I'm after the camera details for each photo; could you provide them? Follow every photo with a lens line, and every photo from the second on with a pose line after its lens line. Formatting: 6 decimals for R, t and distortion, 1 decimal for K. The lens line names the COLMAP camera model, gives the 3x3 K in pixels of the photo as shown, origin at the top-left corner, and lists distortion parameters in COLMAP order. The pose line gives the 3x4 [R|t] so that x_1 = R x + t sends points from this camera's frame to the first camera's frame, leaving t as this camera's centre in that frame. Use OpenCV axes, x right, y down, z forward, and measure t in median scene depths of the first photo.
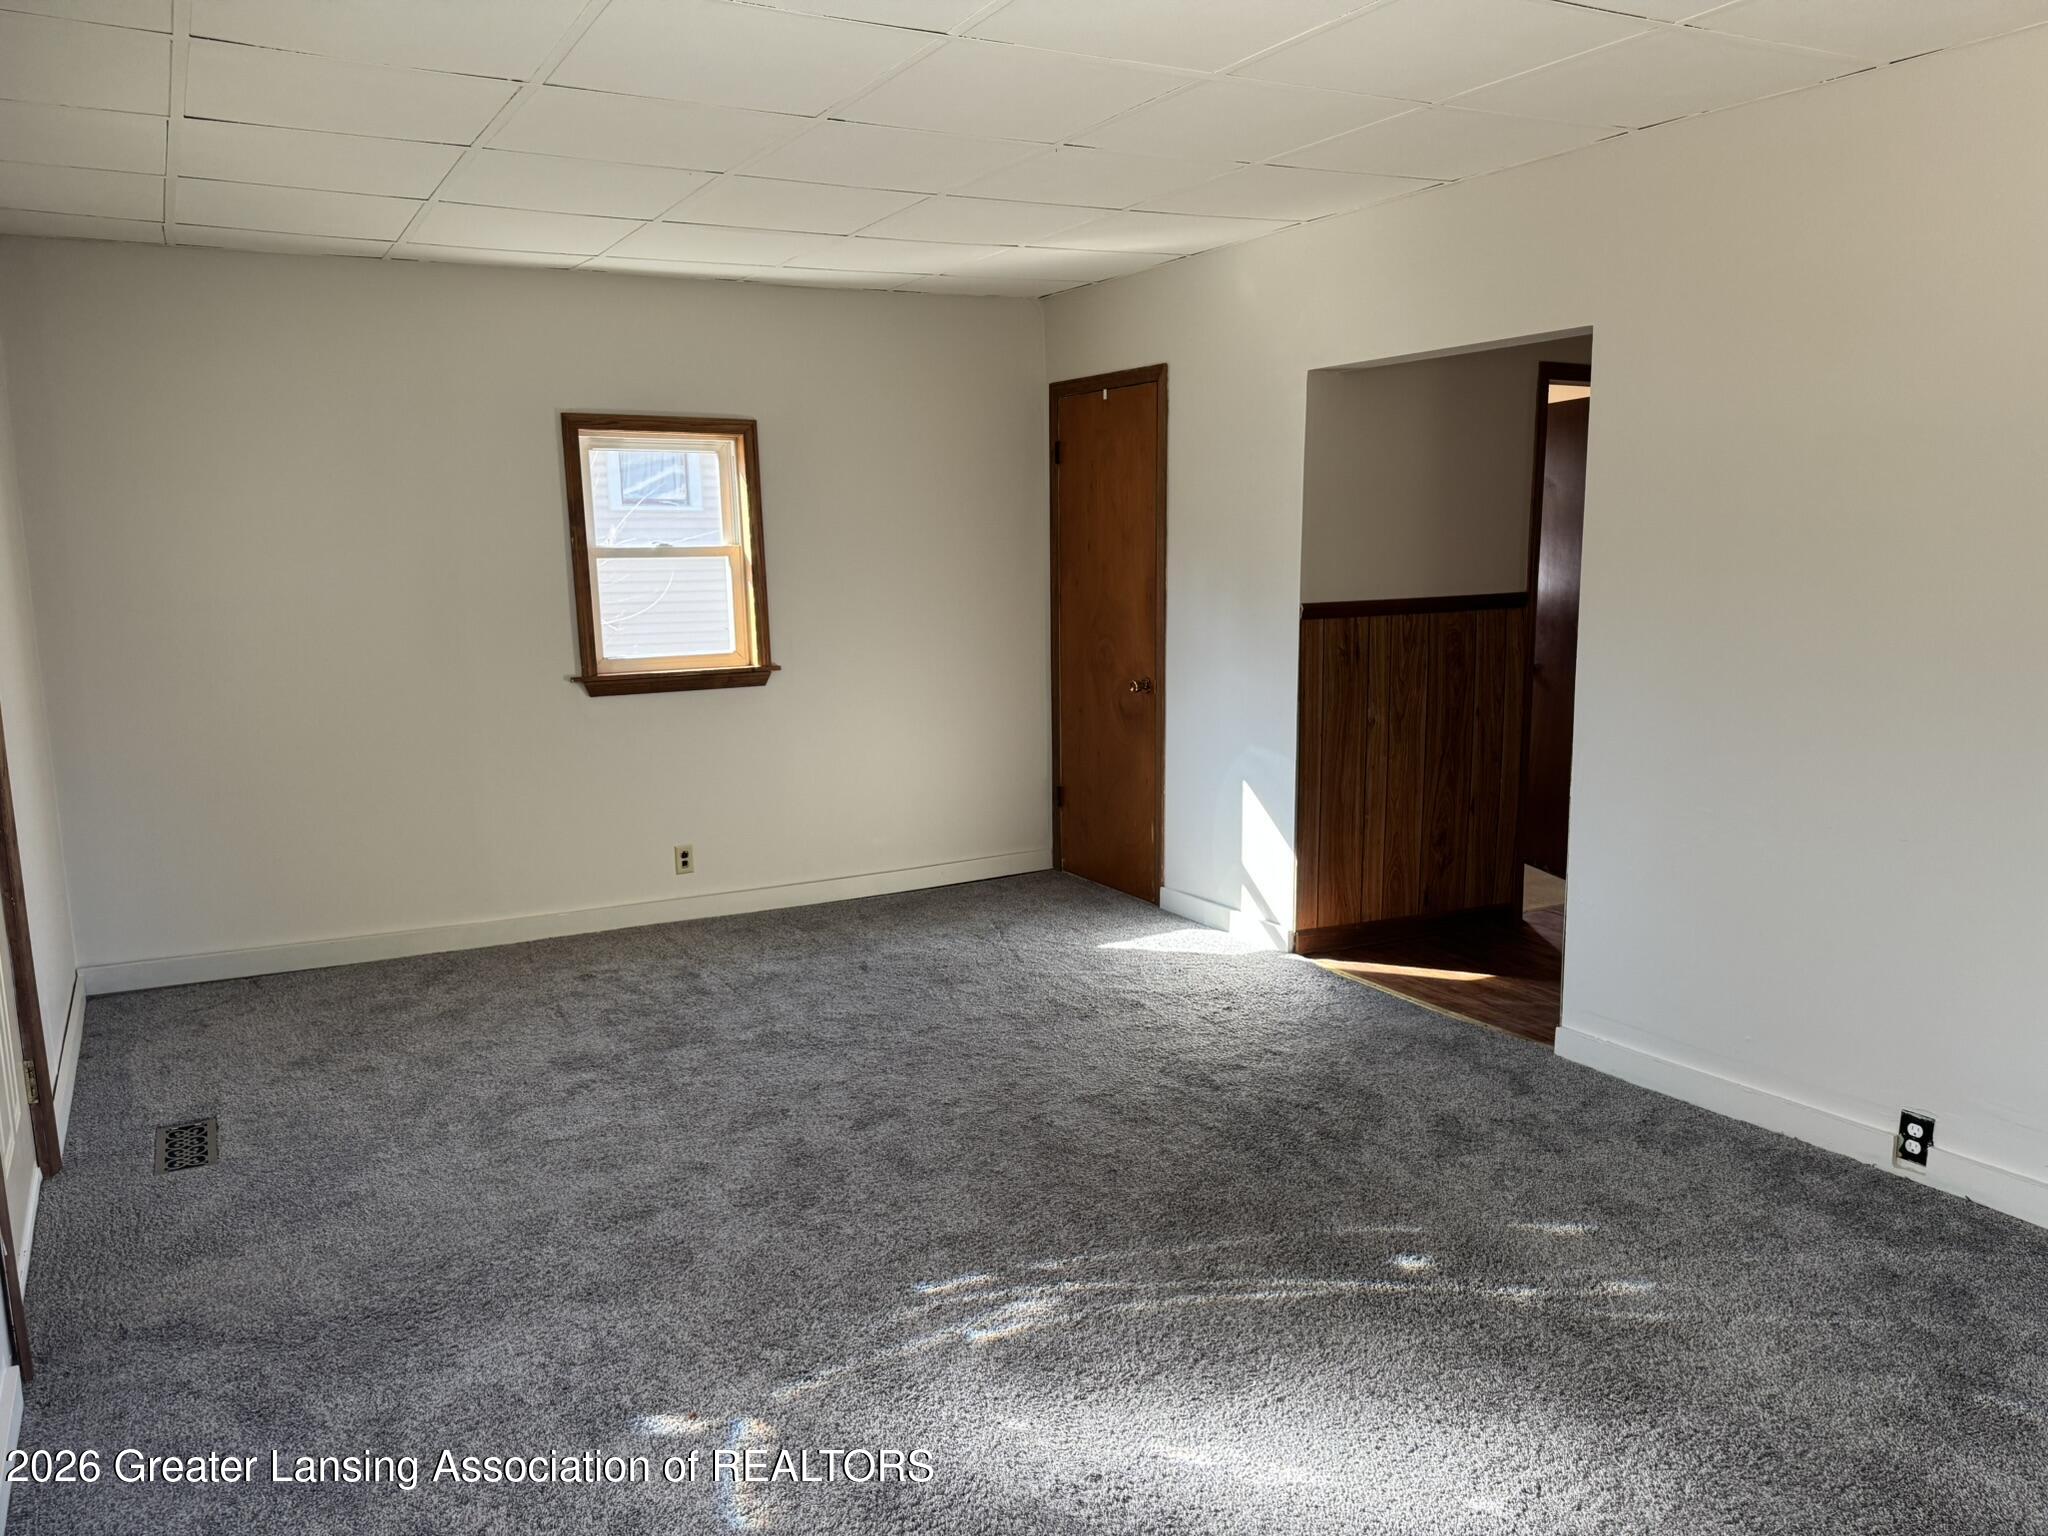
lens RADIAL K [[1437.3, 0, 1016.8], [0, 1437.3, 774.8], [0, 0, 1]] dist [0.166590, -0.270000]
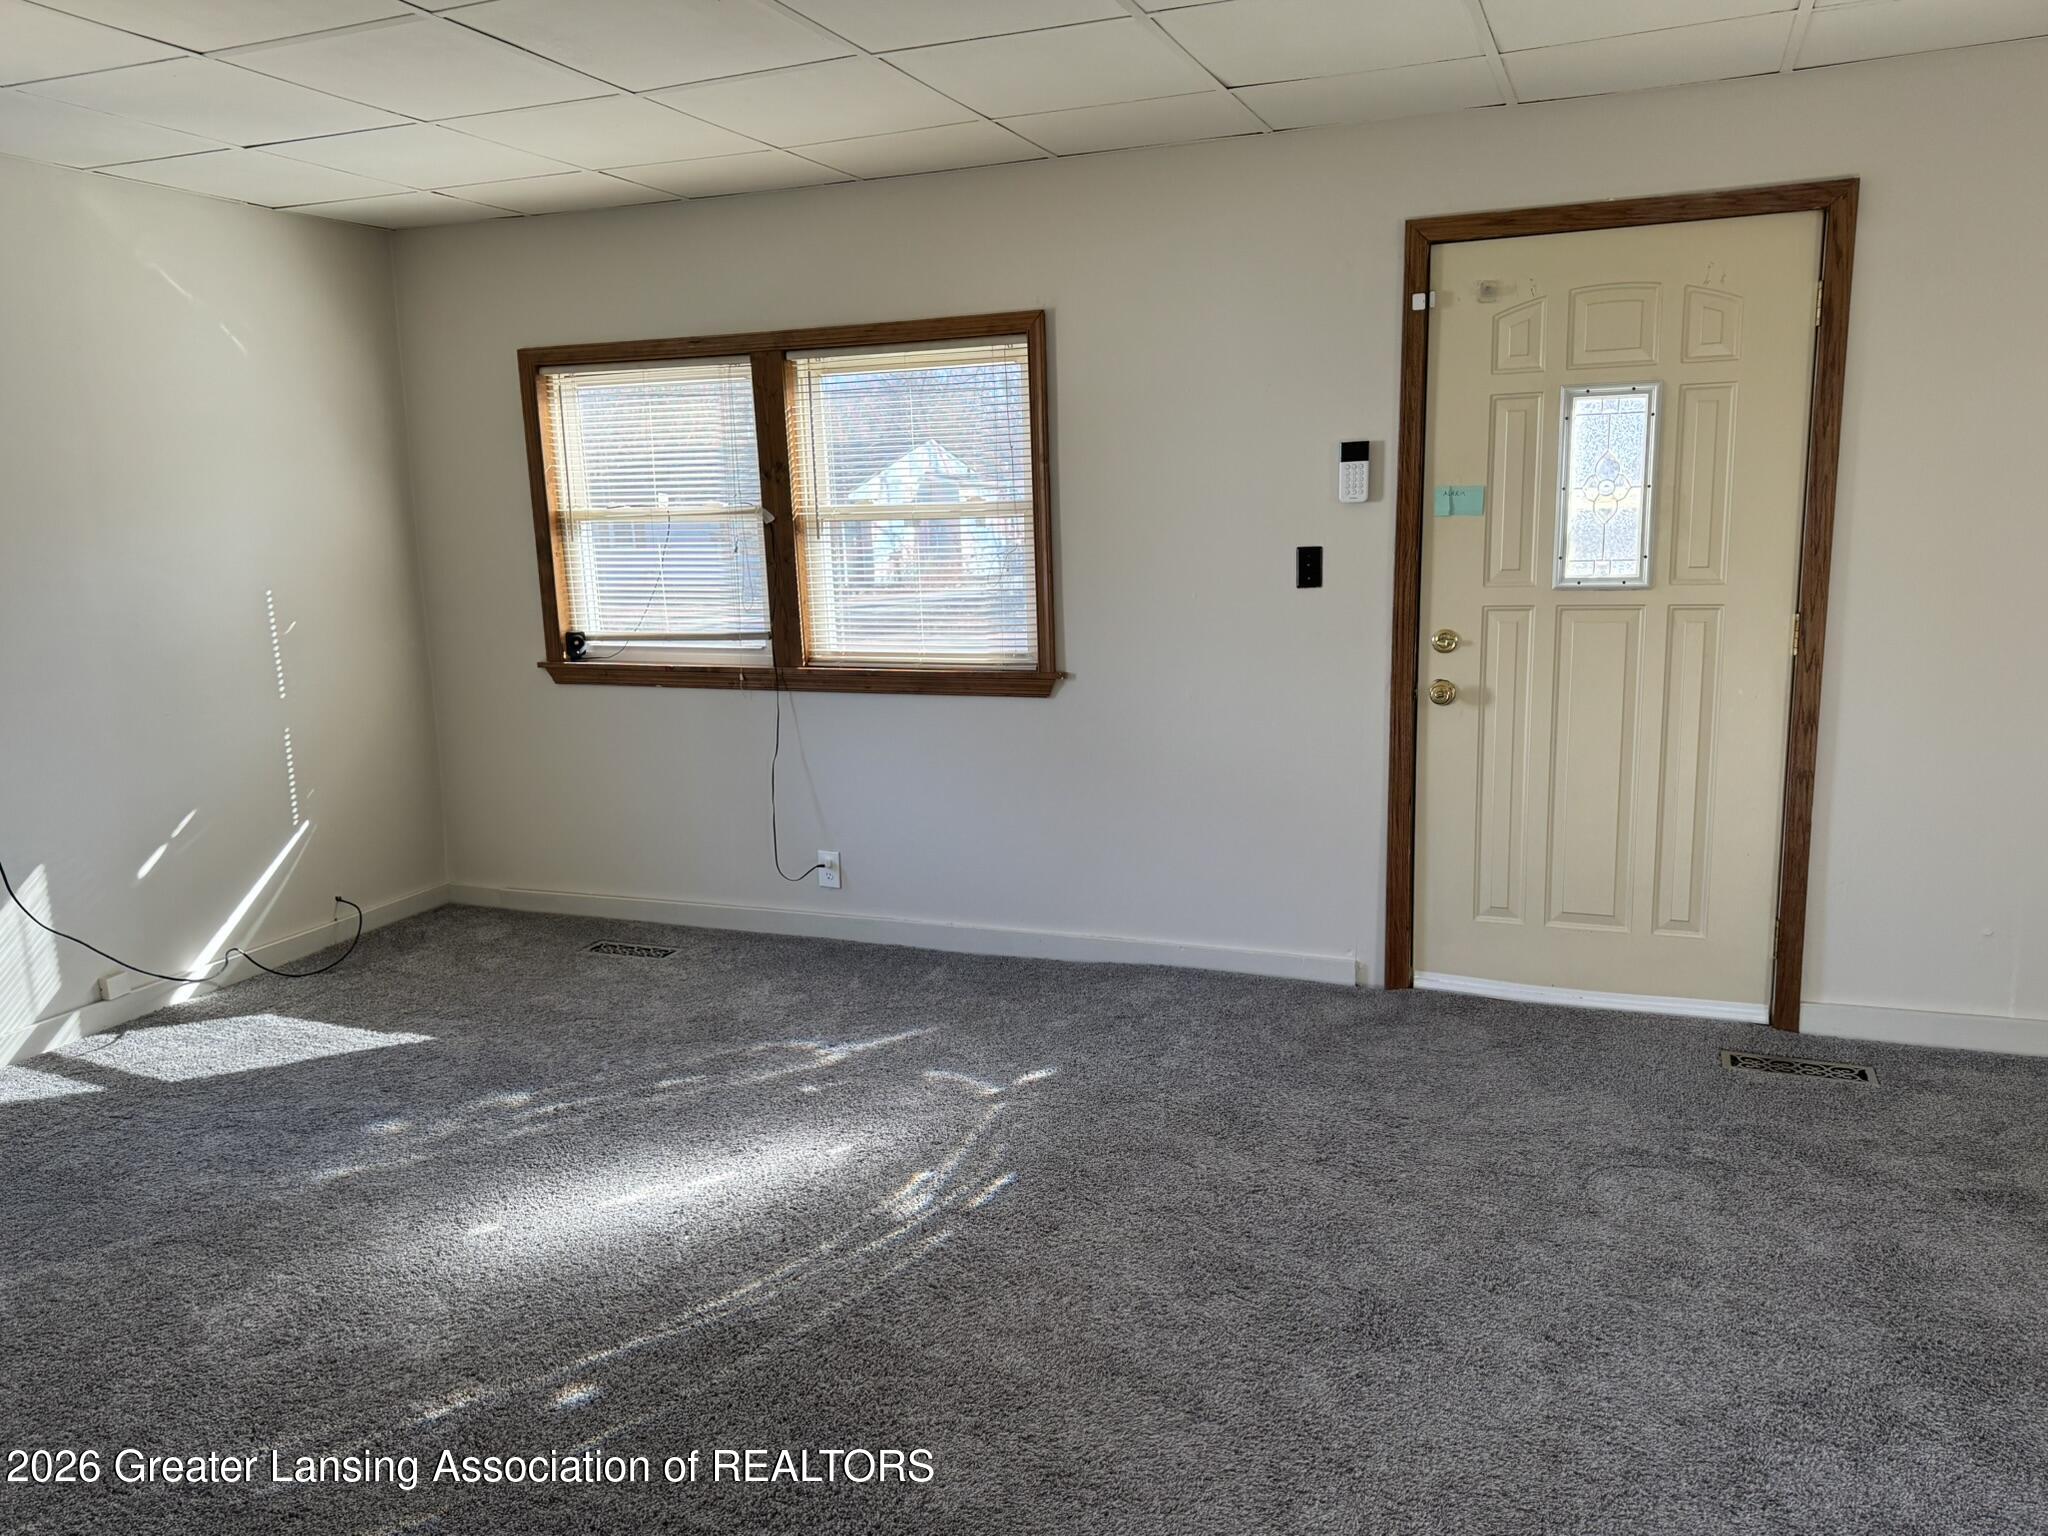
lens RADIAL K [[1455.9, 0, 1011.9], [0, 1455.9, 772.0], [0, 0, 1]] dist [0.100134, -0.118974]
pose [[-0.801167, 0.141856, -0.581385, 0.346873], [-0.061047, 0.947058, 0.315205, -0.184338], [0.595319, 0.288023, -0.750092, 1.146372]]
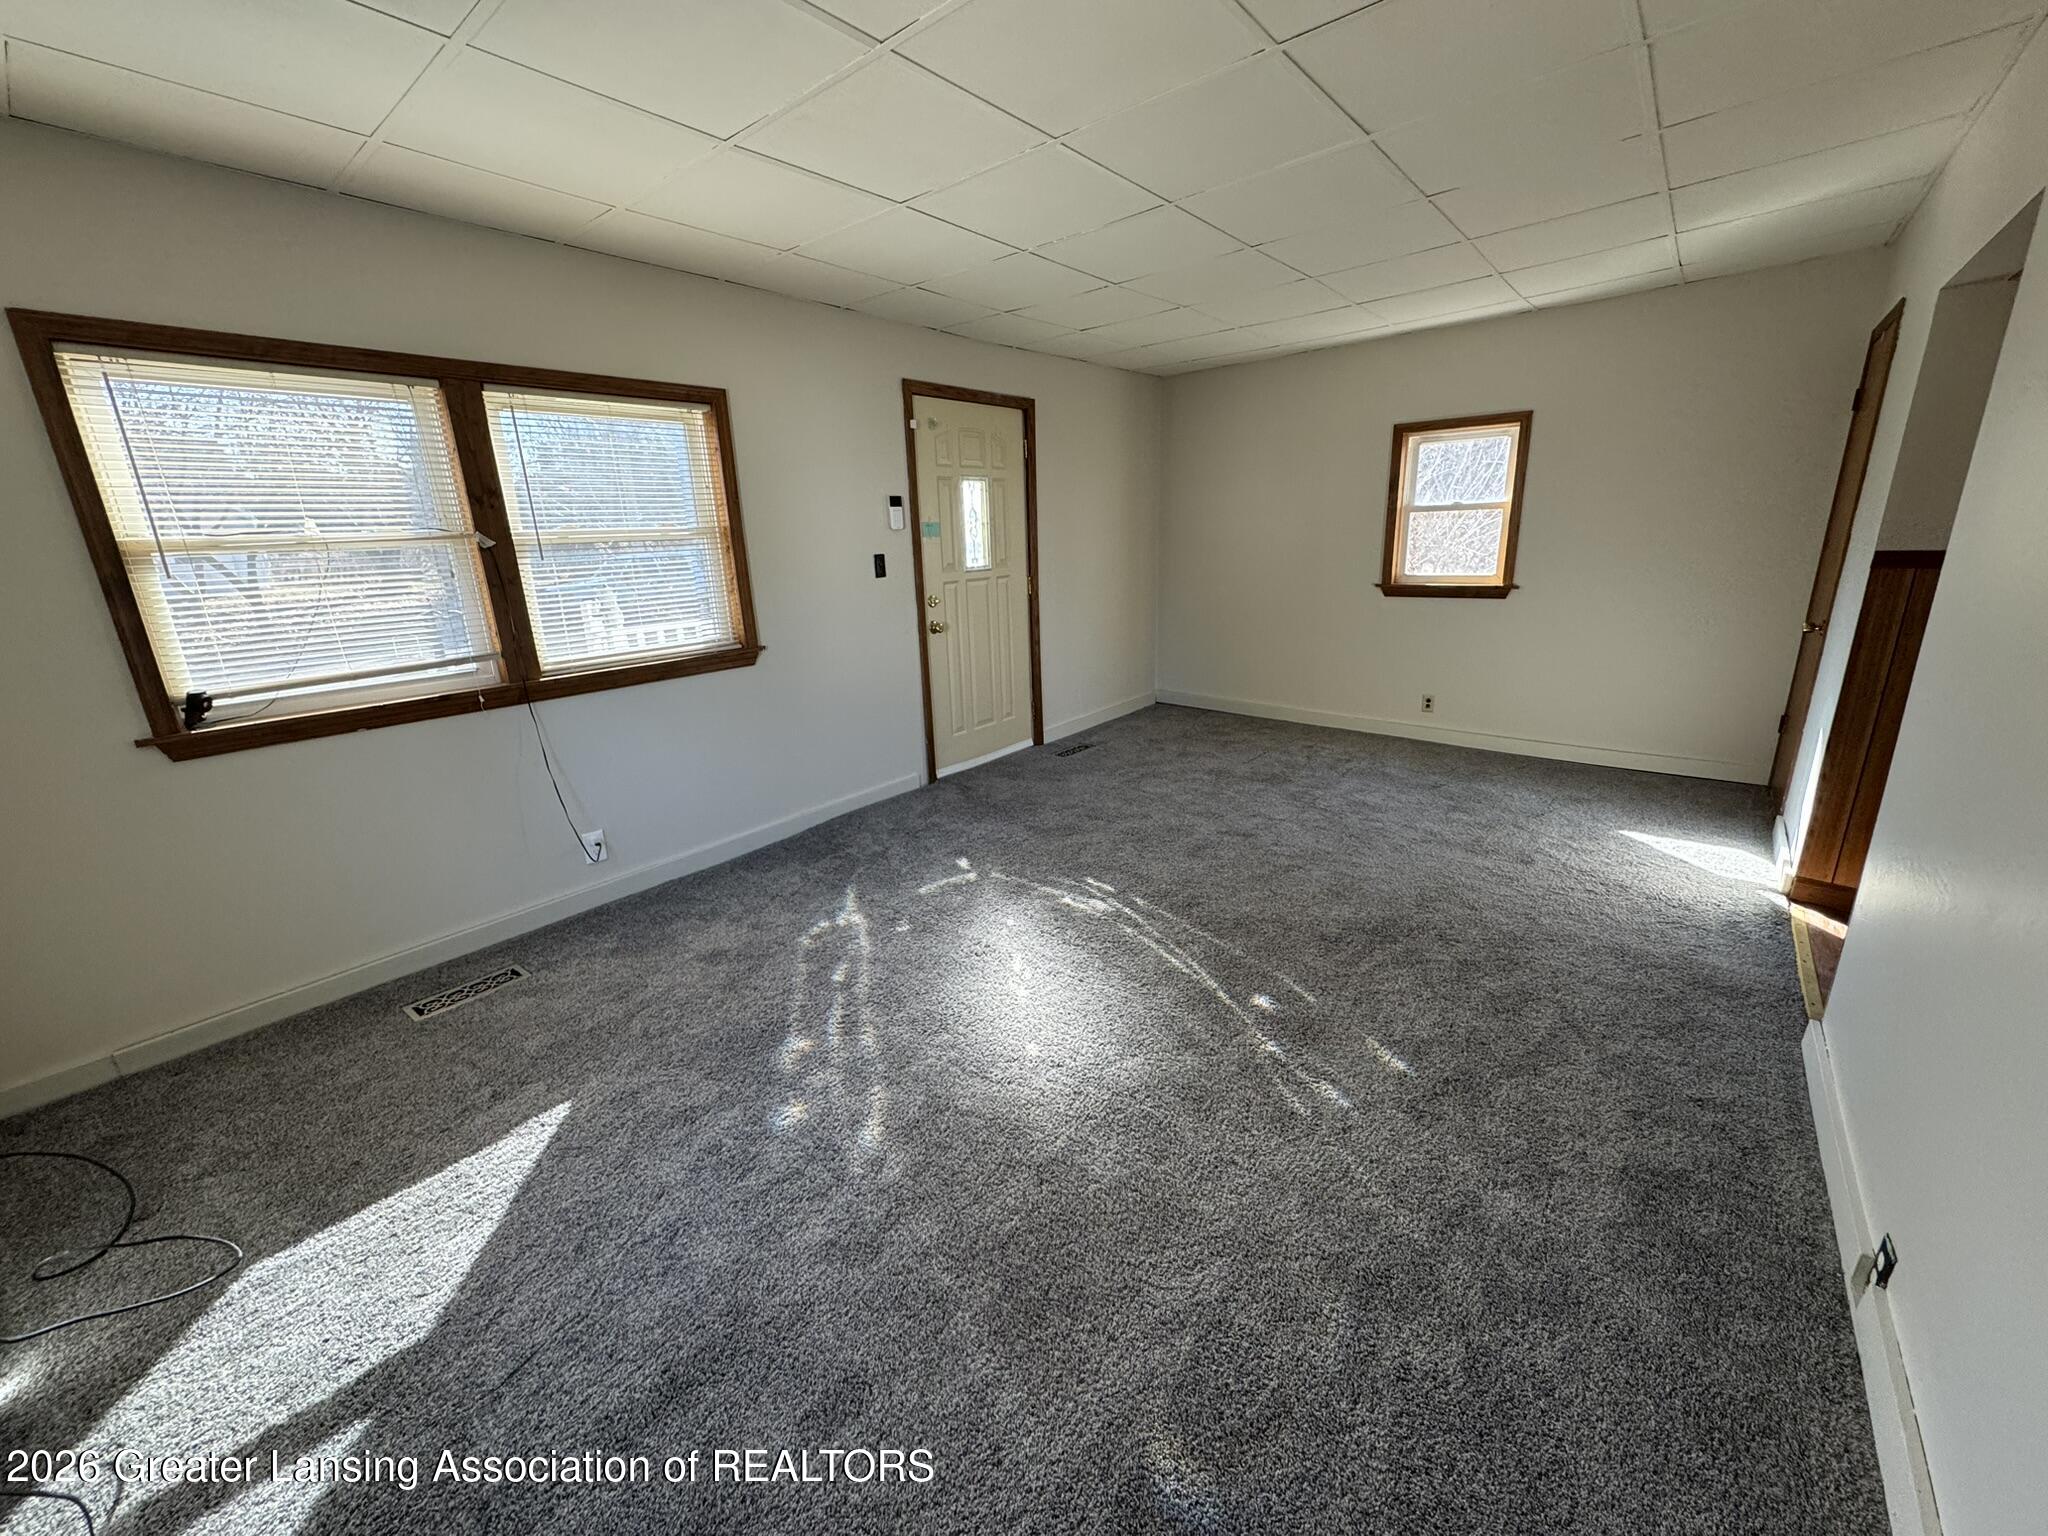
lens RADIAL K [[820.7, 0, 1024.0], [0, 820.7, 768.0], [0, 0, 1]] dist [0.000025, -0.000062]
pose [[0.342648, 0.265294, -0.901228, 0.601546], [-0.125270, 0.963636, 0.236037, -0.041679], [0.931075, 0.032020, 0.363421, 0.322212]]
